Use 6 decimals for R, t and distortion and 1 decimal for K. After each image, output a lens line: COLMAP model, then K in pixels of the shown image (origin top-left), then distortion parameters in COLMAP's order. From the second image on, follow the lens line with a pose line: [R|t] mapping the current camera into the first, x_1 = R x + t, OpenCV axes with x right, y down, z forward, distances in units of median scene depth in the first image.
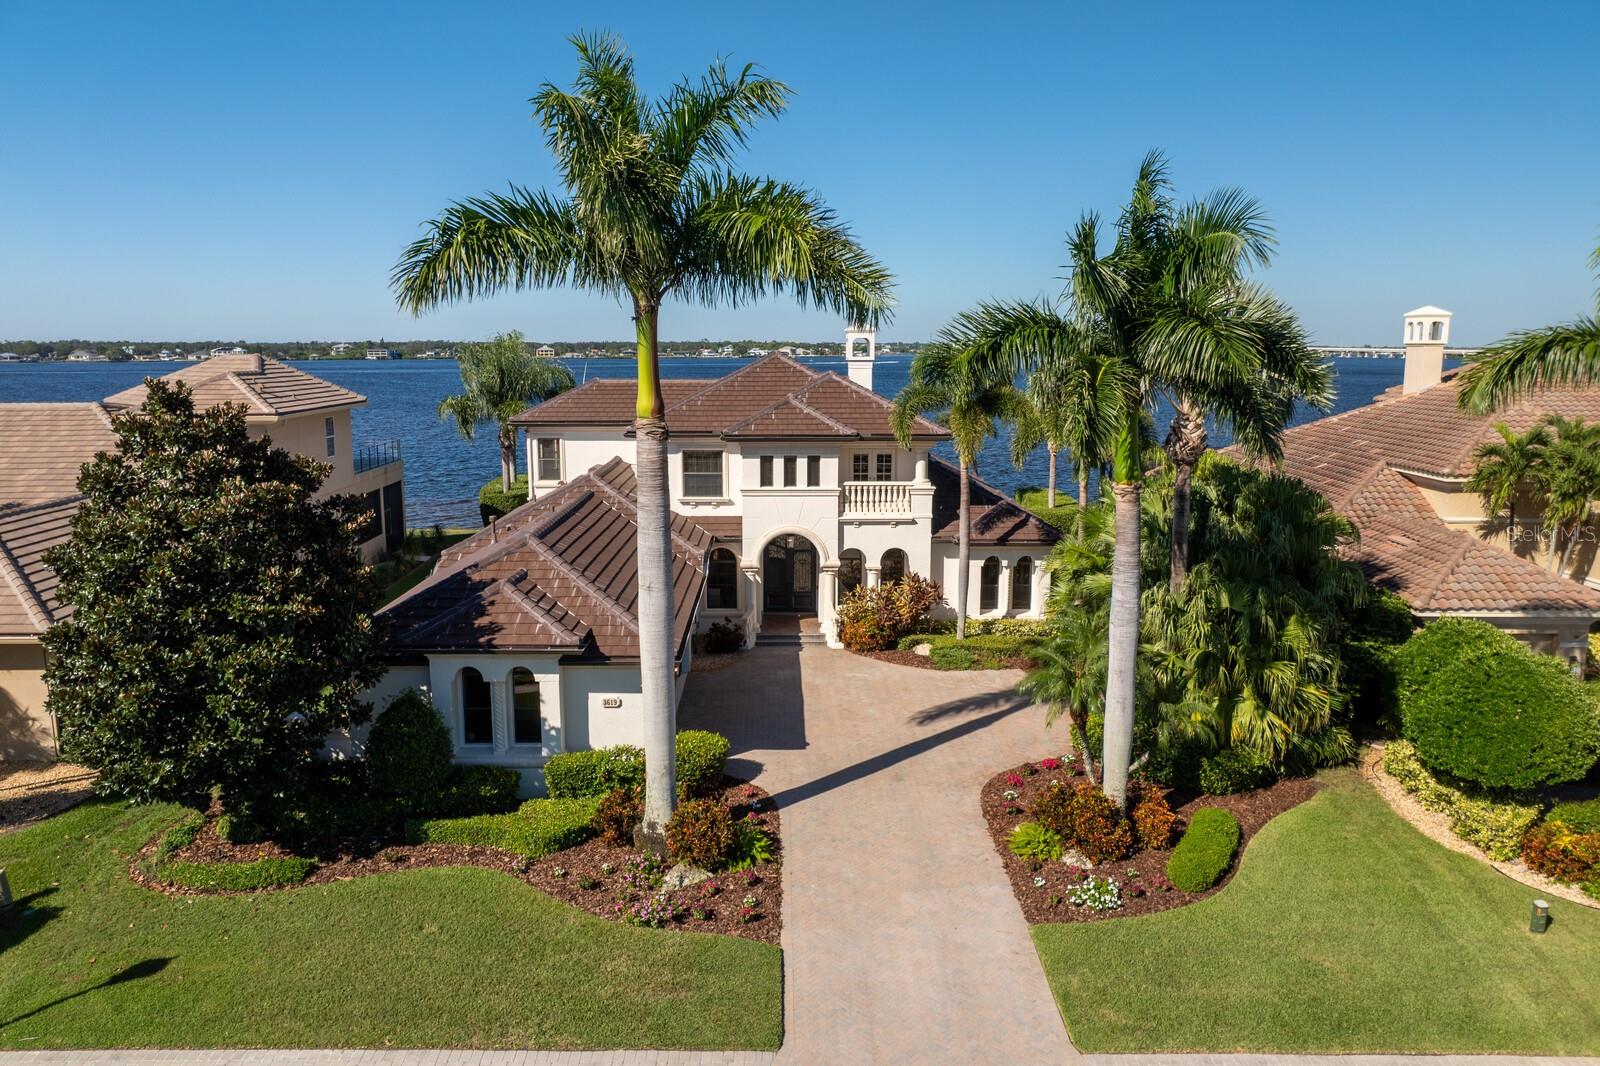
lens RADIAL K [[1096.3, 0, 805.2], [0, 1096.3, 581.4], [0, 0, 1]] dist [-0.043884, 0.019151]
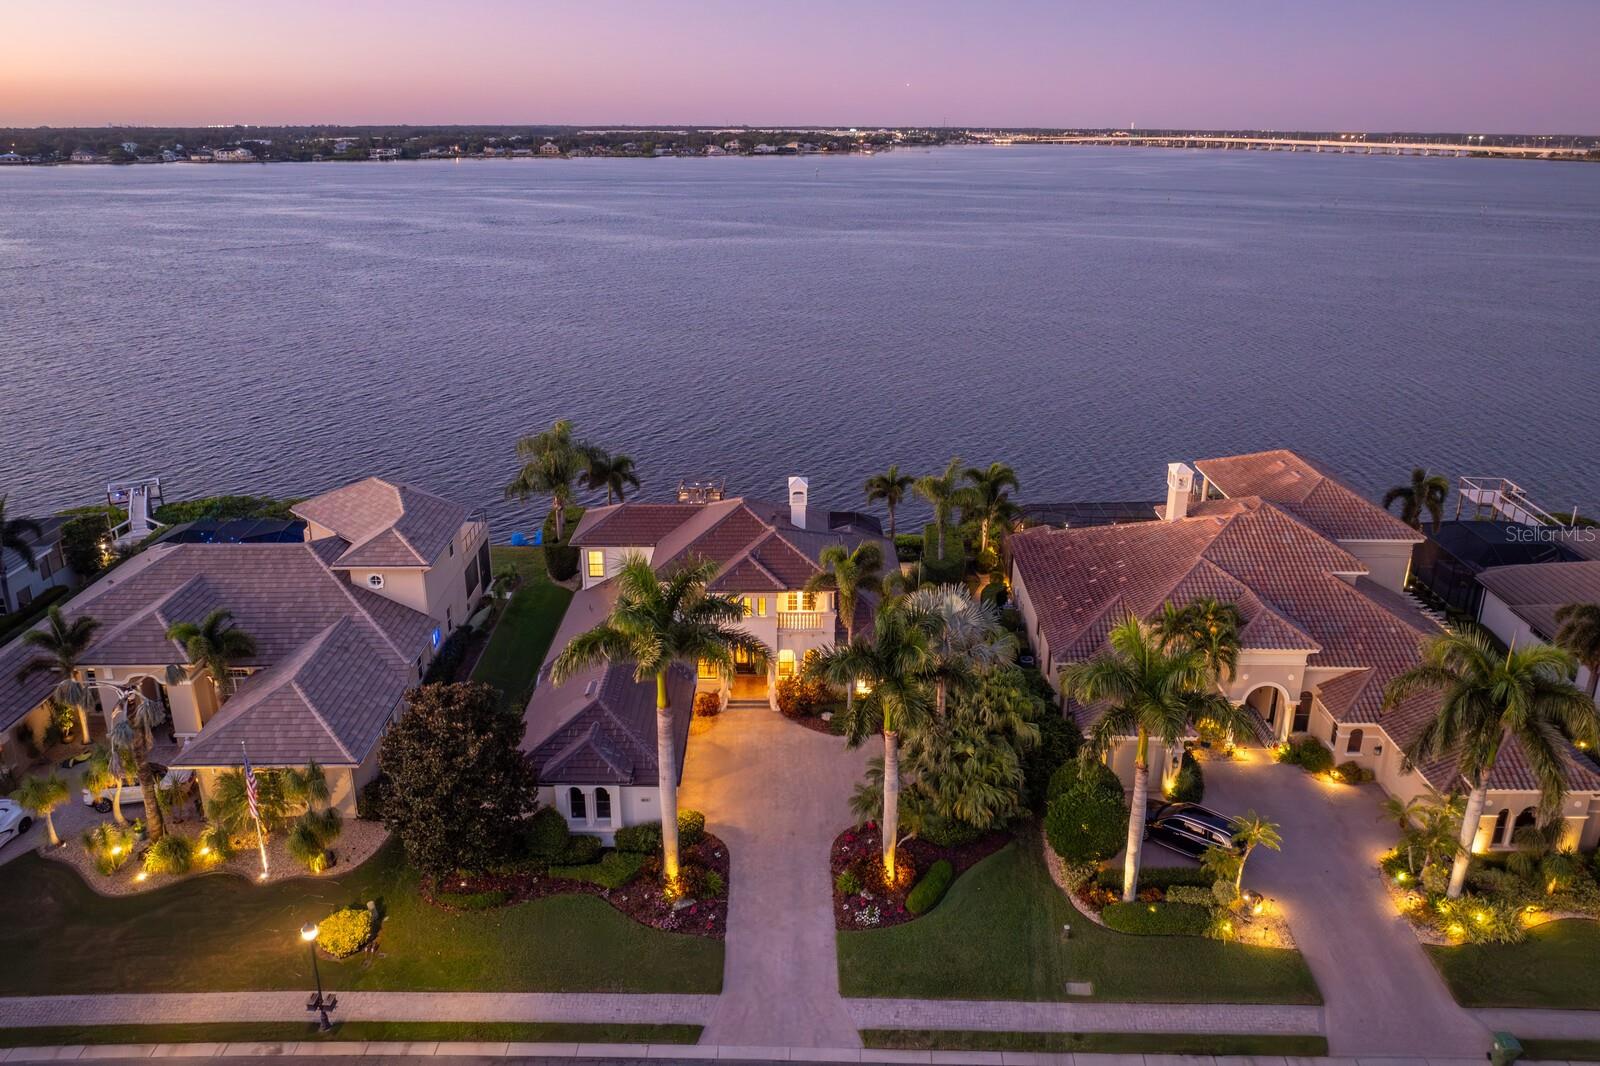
lens RADIAL K [[1087.9, 0, 800.0], [0, 1087.9, 533.0], [0, 0, 1]] dist [-0.040106, 0.008438]
pose [[0.999923, 0.004719, -0.011512, 0.134136], [-0.002985, 0.989251, 0.146196, -0.719894], [0.012079, -0.146151, 0.989189, -0.950312]]
